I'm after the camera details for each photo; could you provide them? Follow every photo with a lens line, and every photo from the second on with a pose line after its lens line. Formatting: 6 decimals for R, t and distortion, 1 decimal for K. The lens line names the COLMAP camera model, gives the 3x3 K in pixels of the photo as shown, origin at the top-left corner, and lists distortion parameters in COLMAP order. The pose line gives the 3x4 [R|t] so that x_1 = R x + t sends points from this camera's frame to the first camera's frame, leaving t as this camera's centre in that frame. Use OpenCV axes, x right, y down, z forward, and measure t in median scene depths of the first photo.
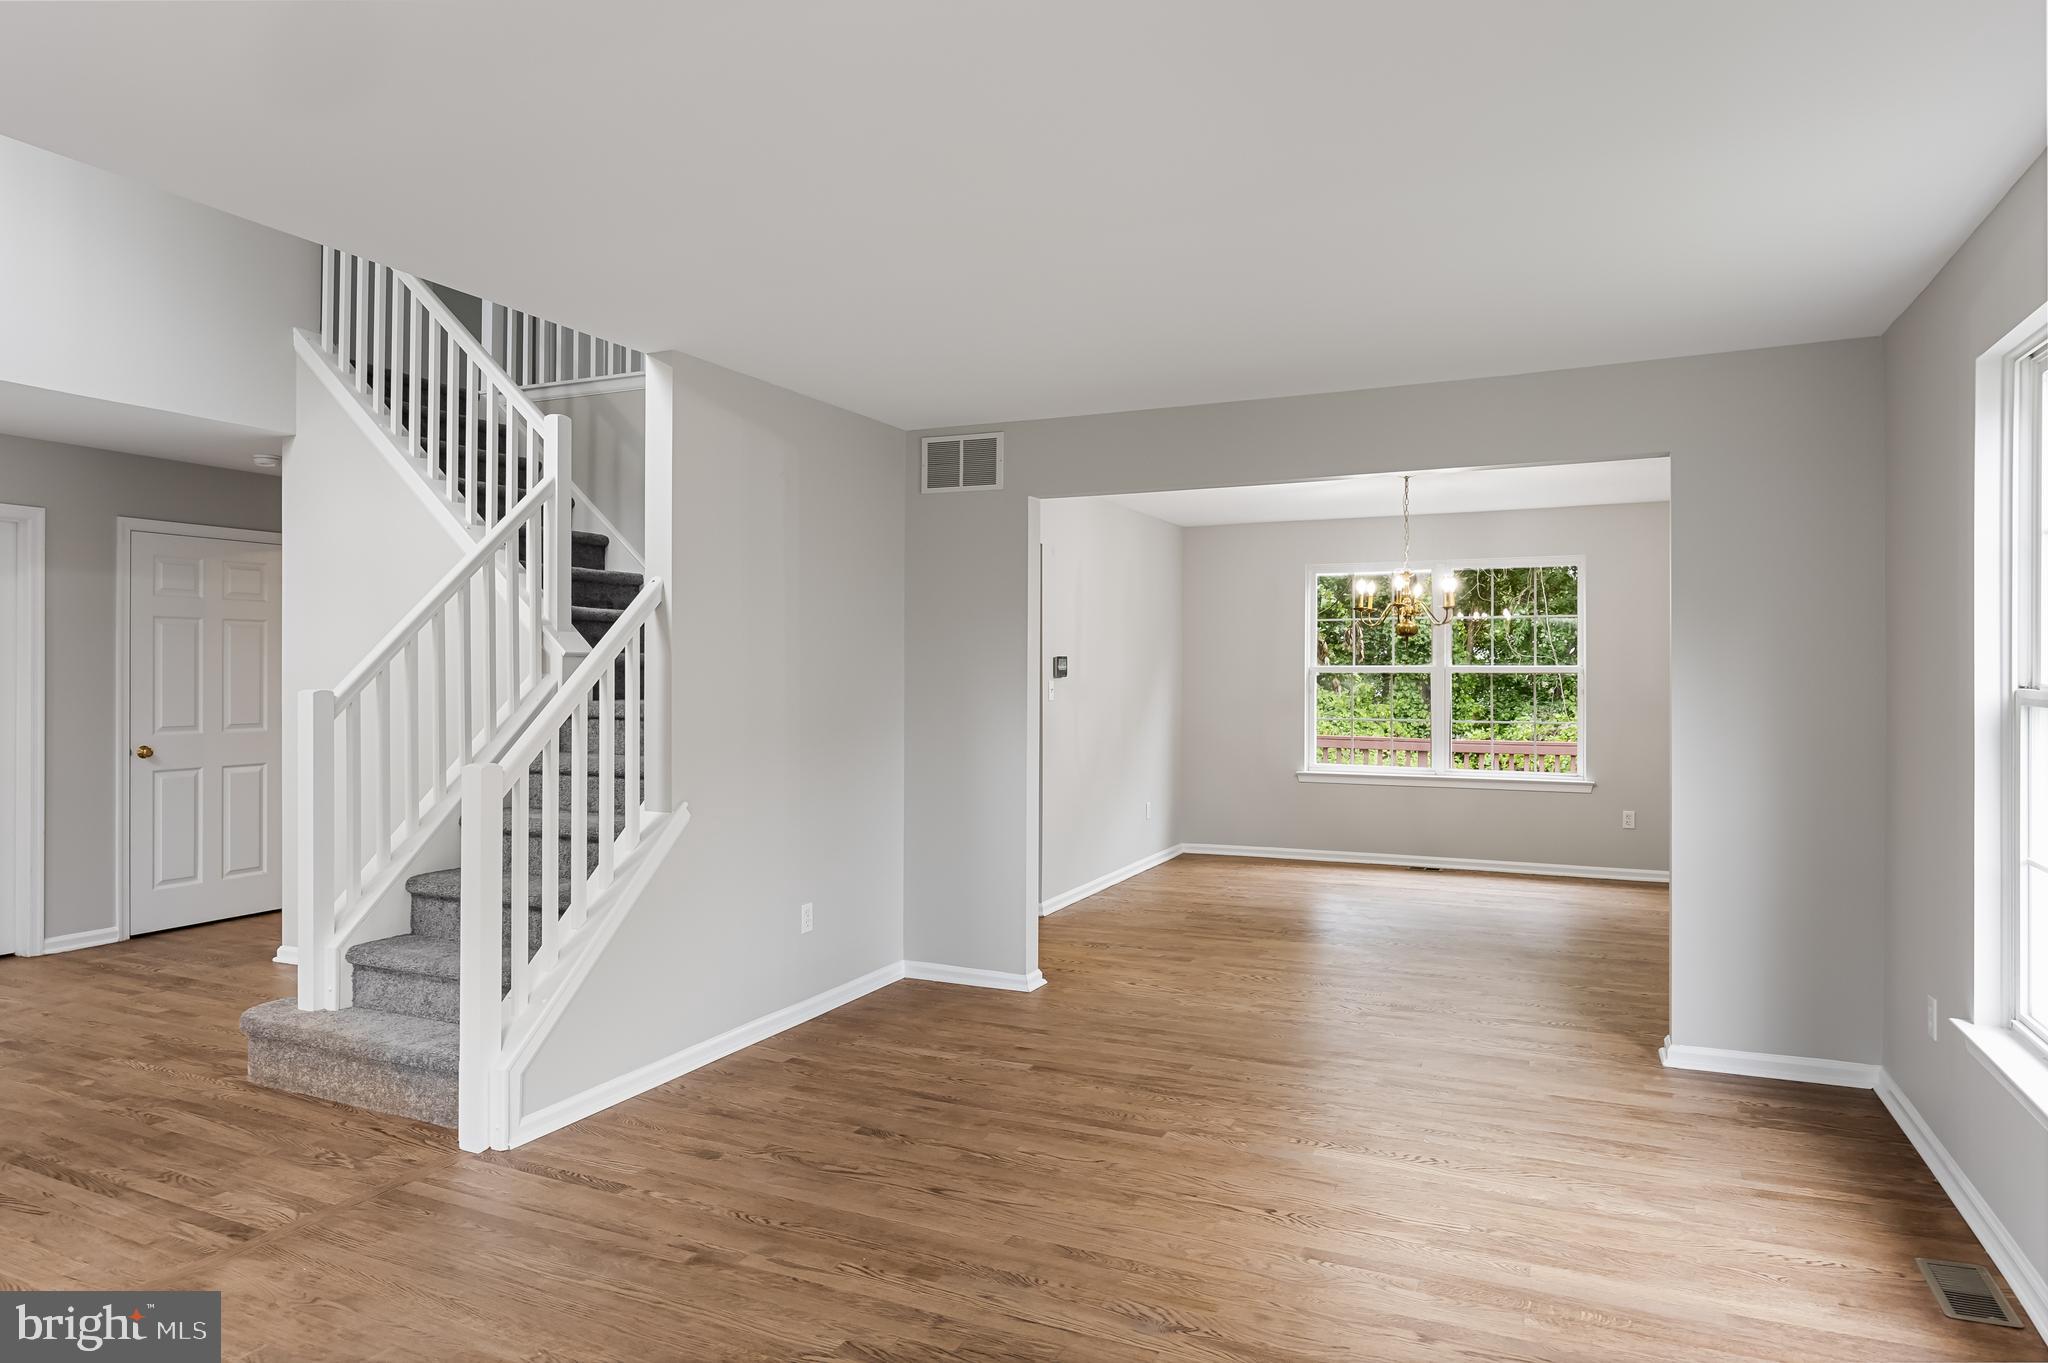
lens RADIAL K [[1230.2, 0, 1046.6], [0, 1230.2, 679.2], [0, 0, 1]] dist [-0.014119, 0.004837]
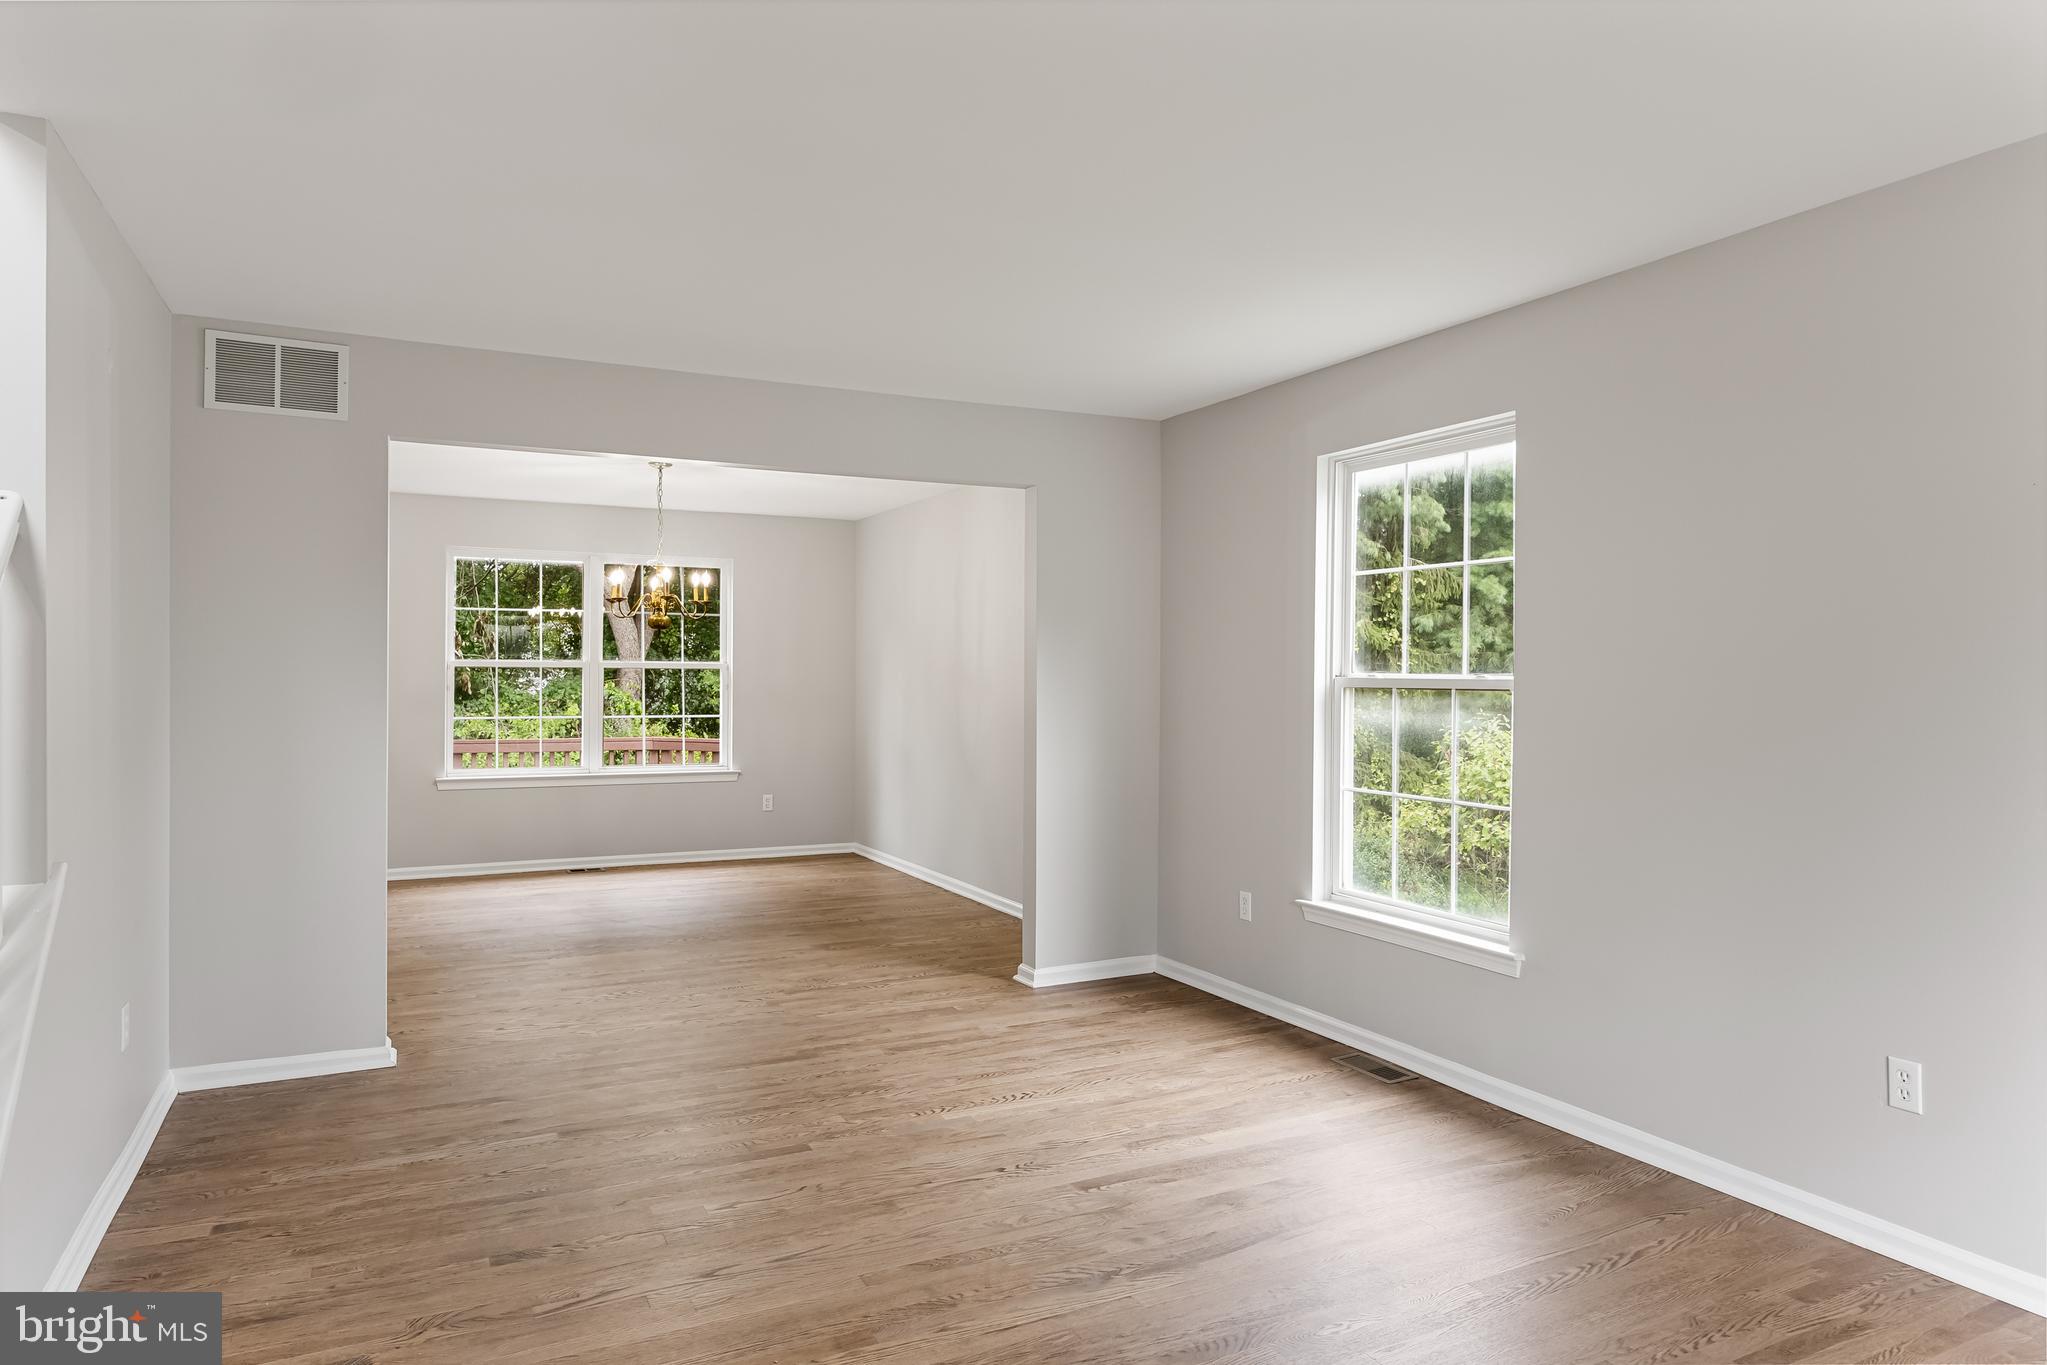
lens RADIAL K [[1229.6, 0, 1046.1], [0, 1229.6, 680.2], [0, 0, 1]] dist [-0.014119, 0.004837]
pose [[0.621283, 0.001134, 0.783585, -0.485611], [-0.000899, 0.999999, -0.000734, 0.010045], [-0.783585, -0.000248, 0.621284, 0.245253]]
